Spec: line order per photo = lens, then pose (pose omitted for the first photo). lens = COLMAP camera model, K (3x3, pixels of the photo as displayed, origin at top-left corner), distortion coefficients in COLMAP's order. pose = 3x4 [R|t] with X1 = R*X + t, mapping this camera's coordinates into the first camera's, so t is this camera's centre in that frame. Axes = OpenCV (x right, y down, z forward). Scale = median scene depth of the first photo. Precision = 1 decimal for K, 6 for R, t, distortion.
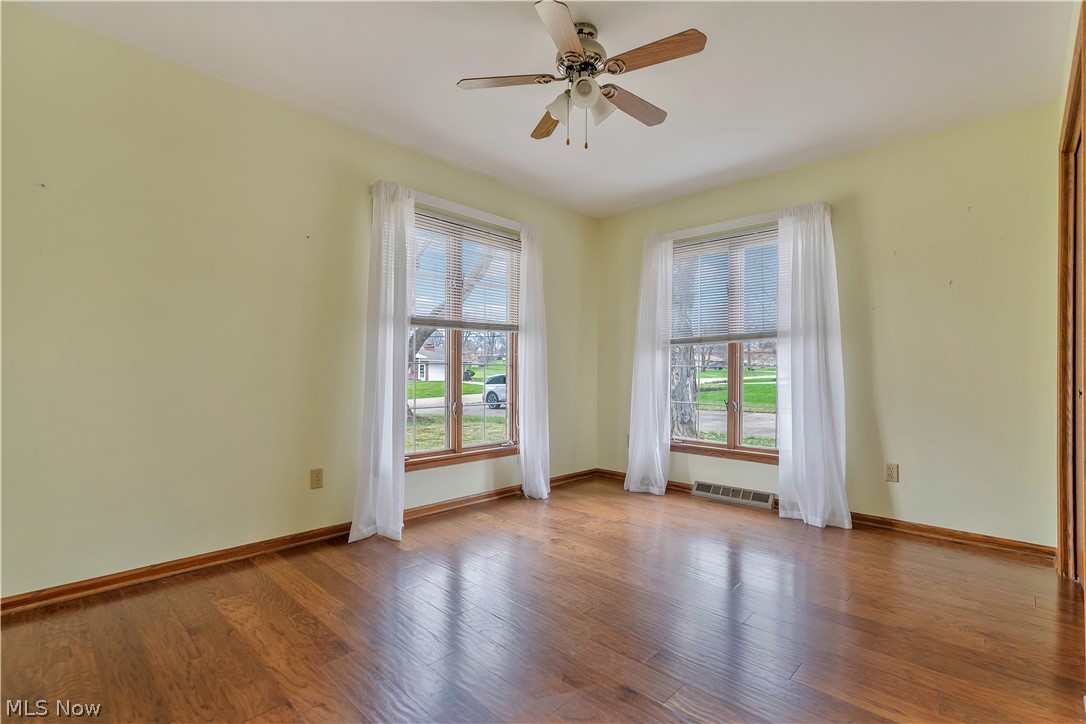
lens RADIAL K [[498.8, 0, 546.6], [0, 498.8, 371.4], [0, 0, 1]] dist [-0.007375, 0.006034]
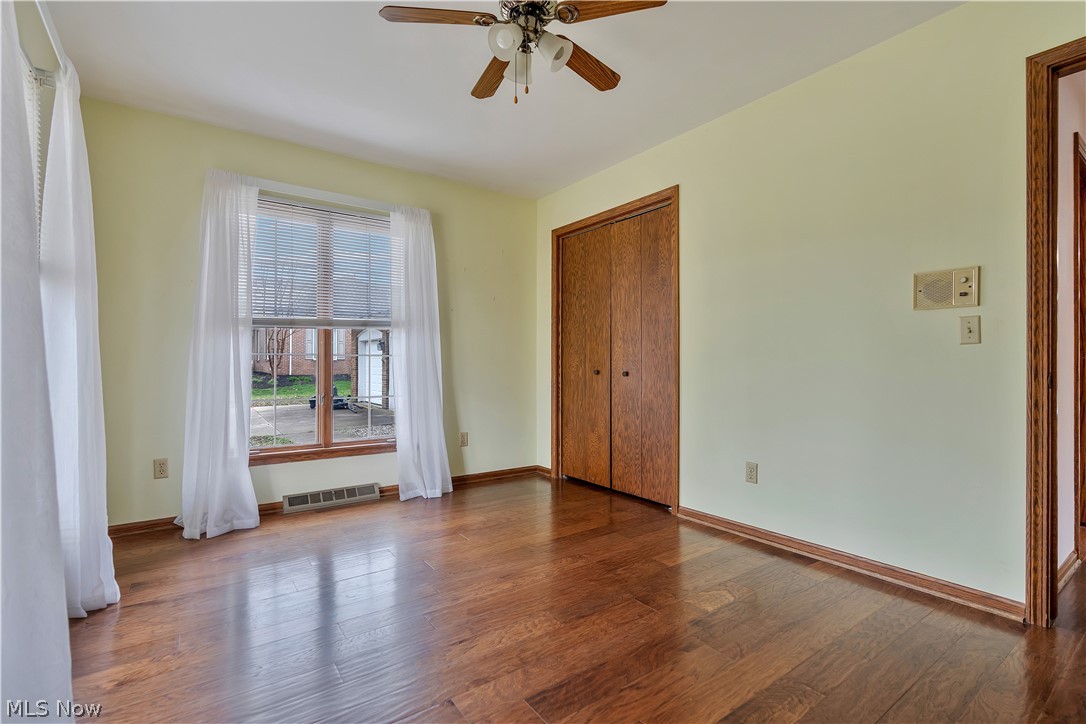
lens RADIAL K [[498.8, 0, 545.5], [0, 498.8, 356.6], [0, 0, 1]] dist [-0.007375, 0.006034]
pose [[0.189717, 0.010261, 0.981785, -0.441256], [0.001356, 0.999942, -0.010713, 0.003268], [-0.981838, 0.003363, 0.189692, 0.455124]]
